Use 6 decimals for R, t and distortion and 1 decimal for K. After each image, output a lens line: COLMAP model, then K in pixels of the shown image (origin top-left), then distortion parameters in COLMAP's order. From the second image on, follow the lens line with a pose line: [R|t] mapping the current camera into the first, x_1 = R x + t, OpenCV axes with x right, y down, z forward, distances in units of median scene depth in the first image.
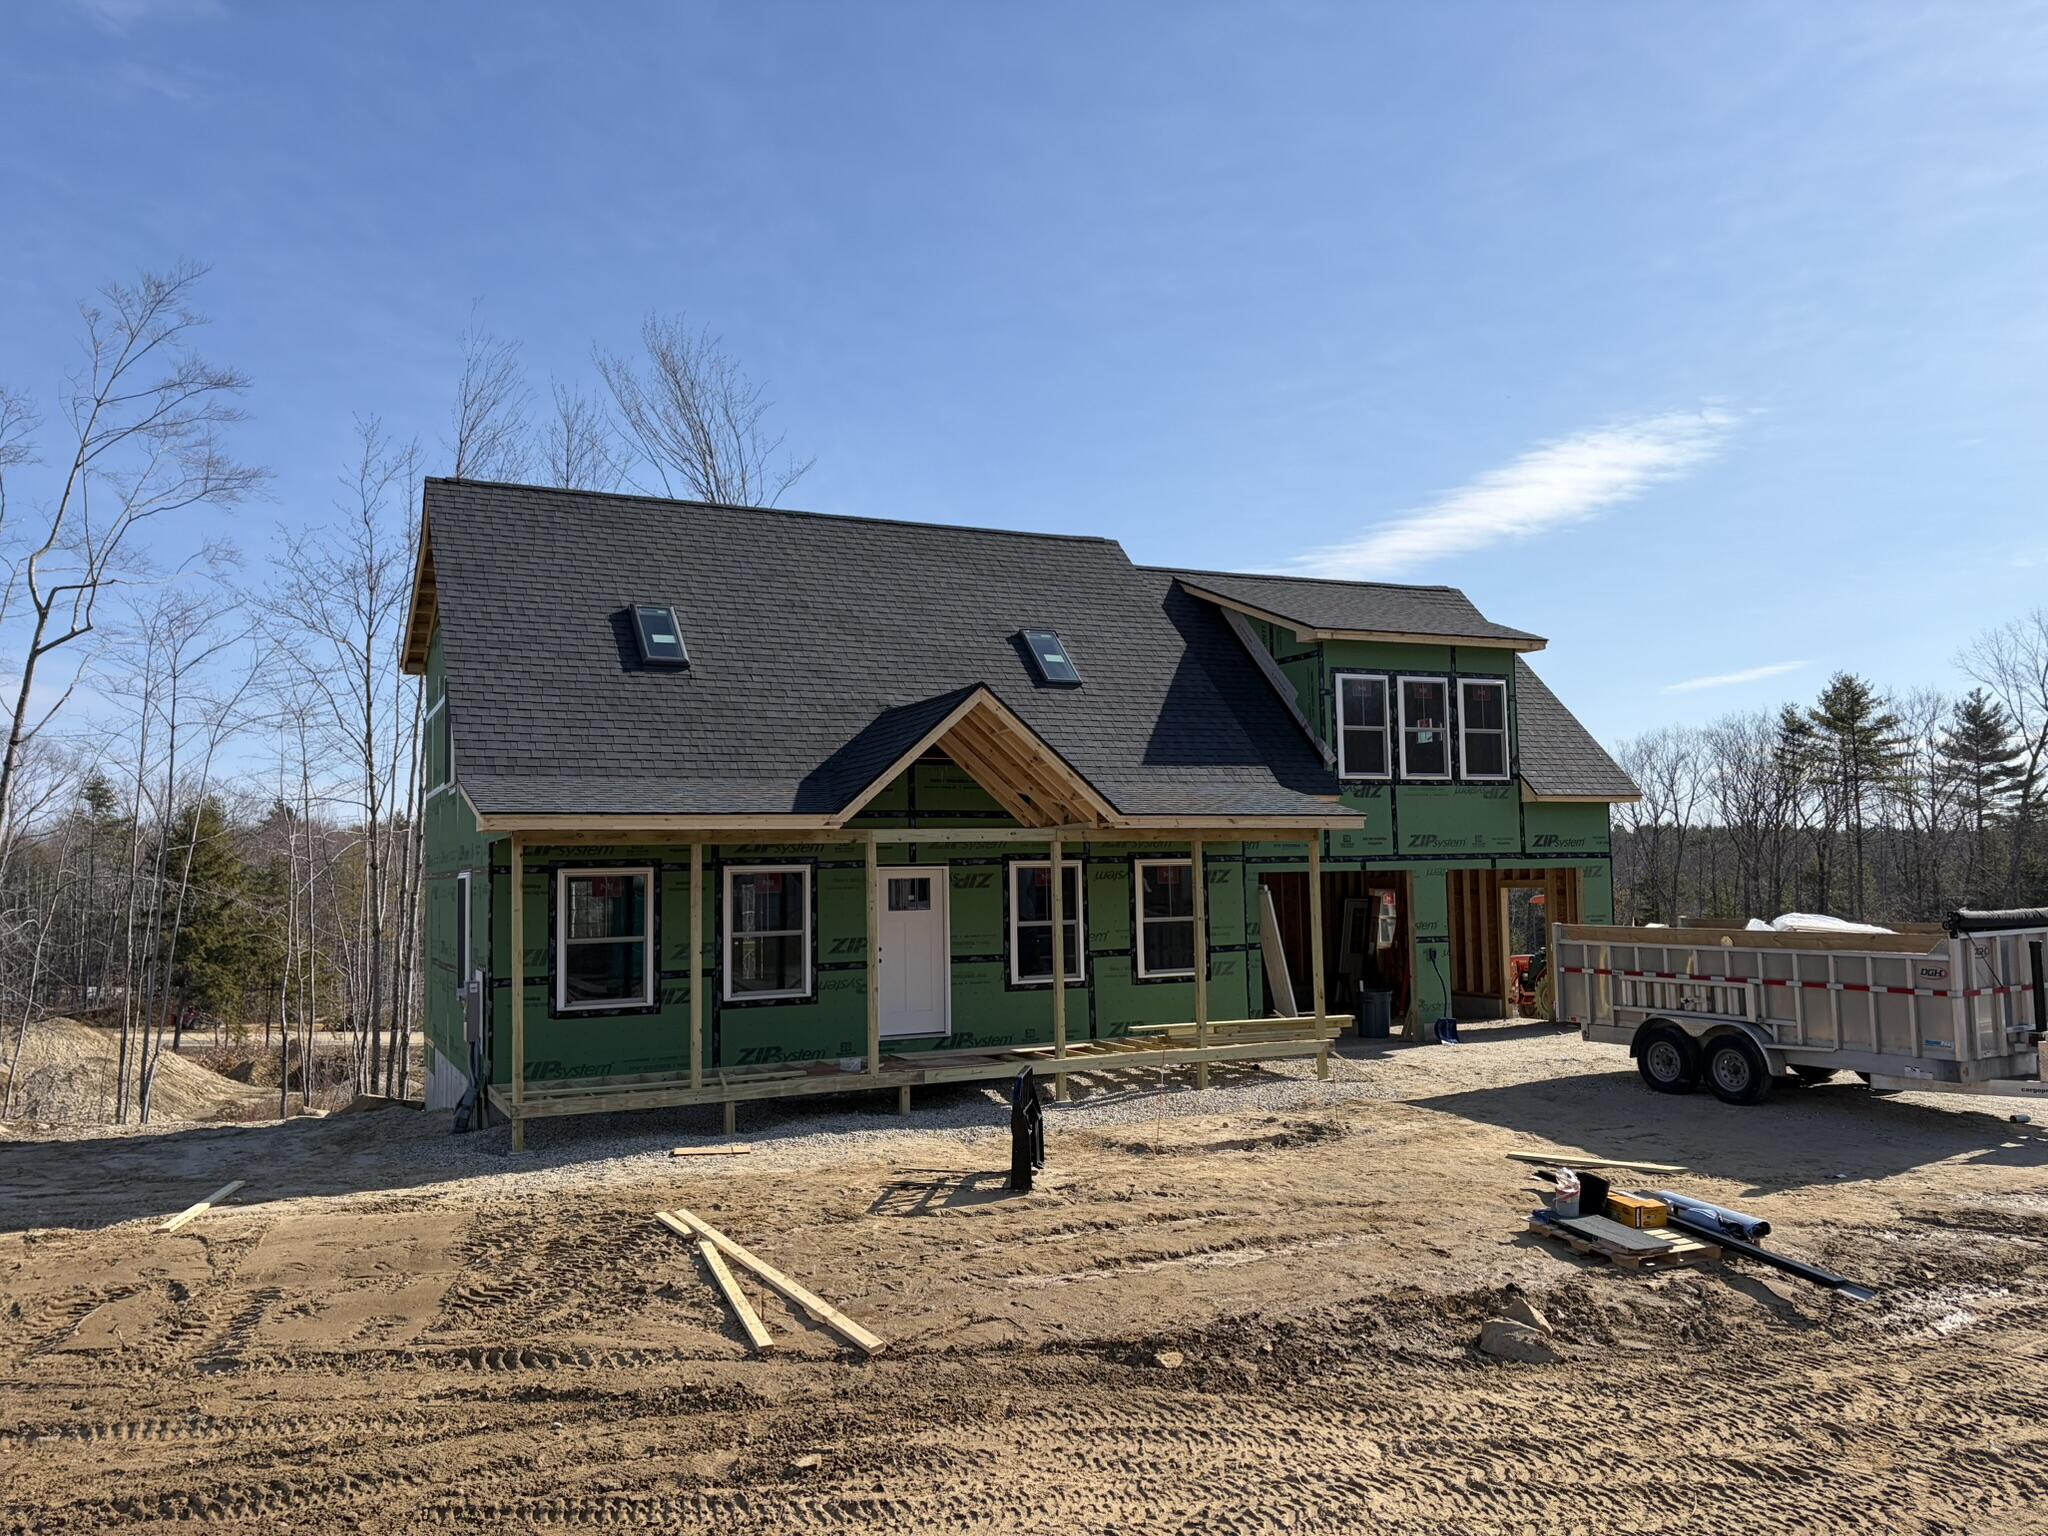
lens RADIAL K [[1565.3, 0, 1024.0], [0, 1565.3, 768.0], [0, 0, 1]] dist [0.066536, -0.099470]
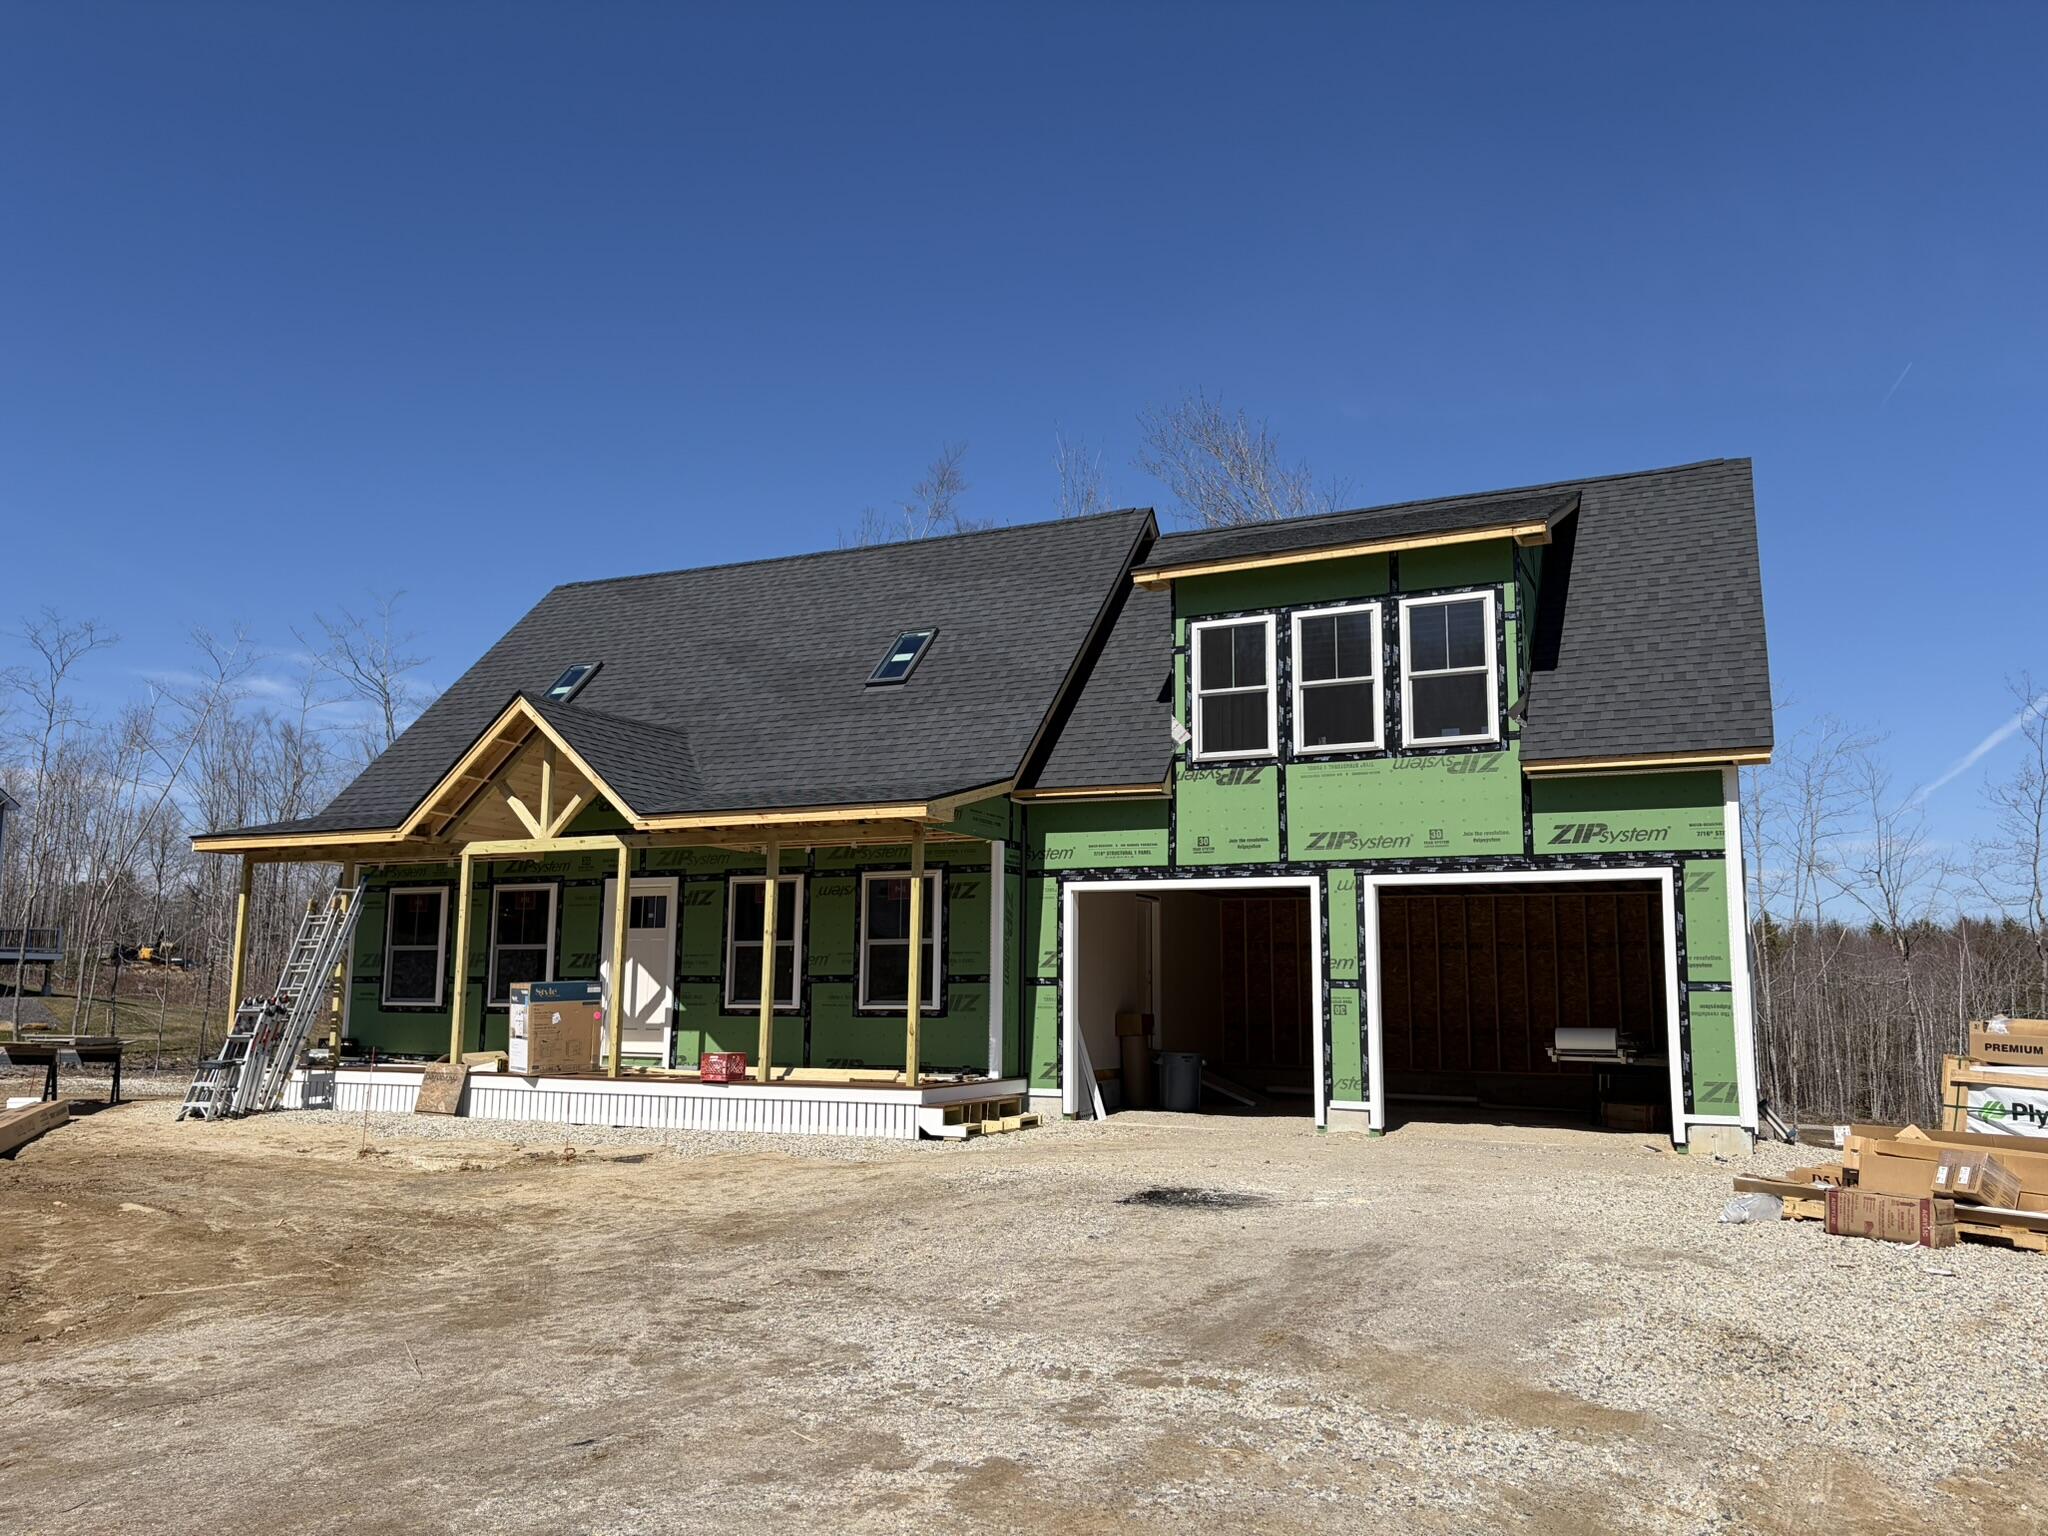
lens RADIAL K [[1531.7, 0, 1006.1], [0, 1531.7, 790.9], [0, 0, 1]] dist [0.041340, -0.001928]
pose [[0.625719, -0.080445, -0.775889, 0.853656], [0.034856, 0.996558, -0.075215, 0.086925], [0.779269, 0.020018, 0.626369, 0.571808]]
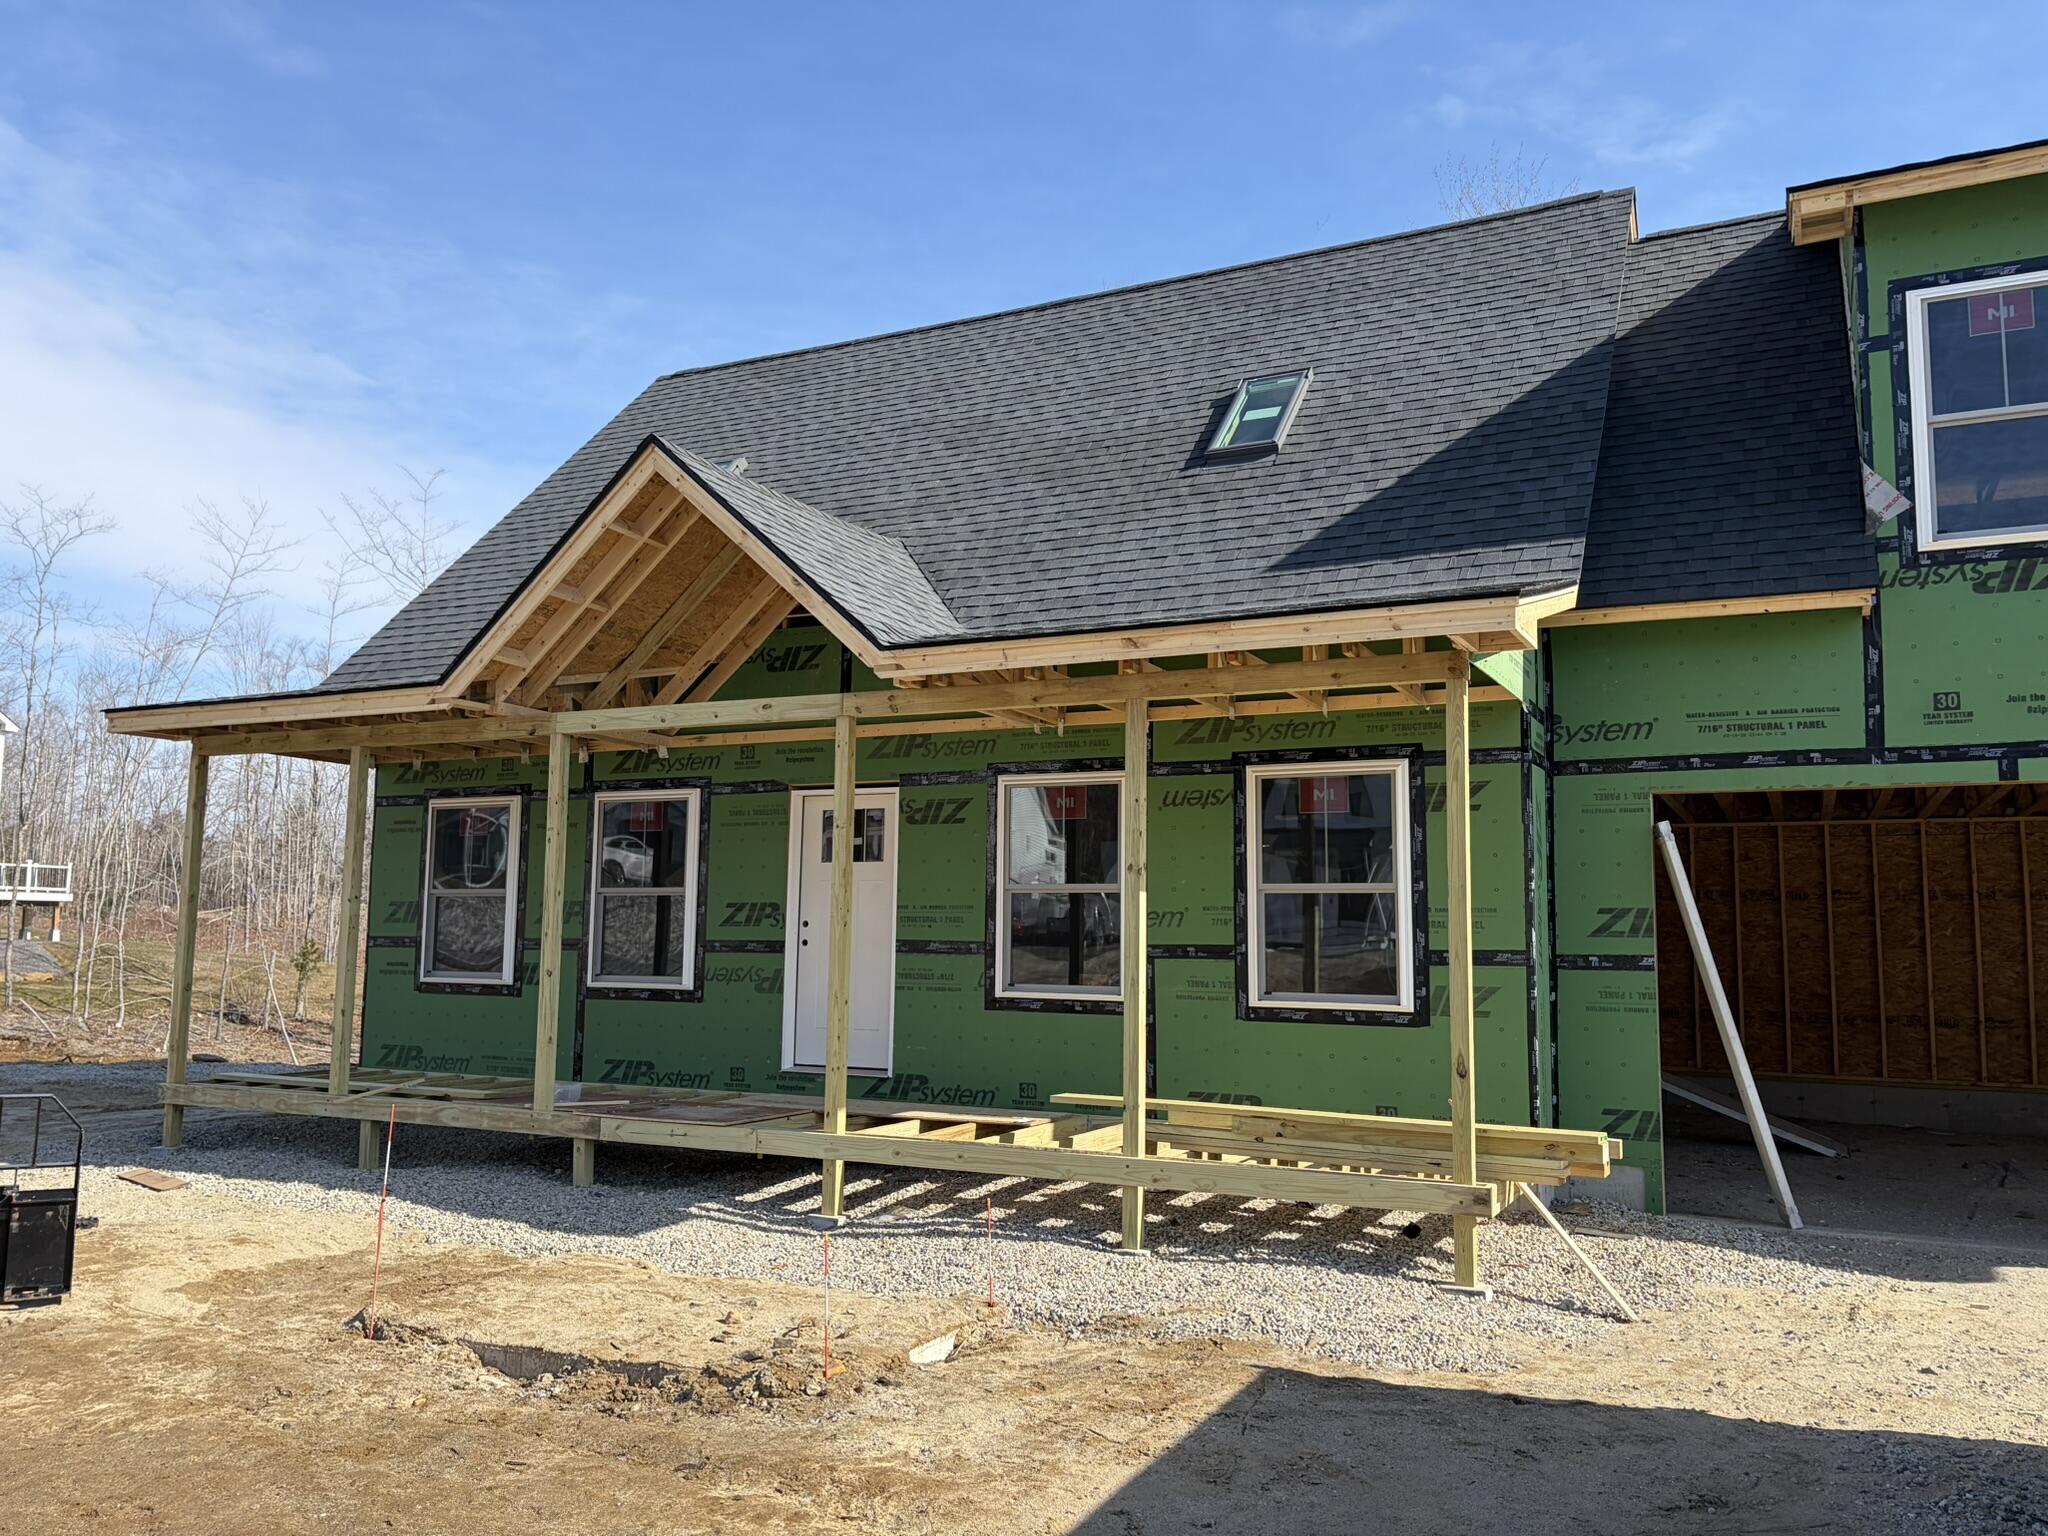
lens RADIAL K [[1552.9, 0, 1009.2], [0, 1552.9, 777.7], [0, 0, 1]] dist [0.042660, -0.039615]
pose [[0.603916, -0.055127, -0.795139, 0.449504], [0.032164, 0.998478, -0.044796, 0.088806], [0.796399, 0.001479, 0.604770, 0.698293]]
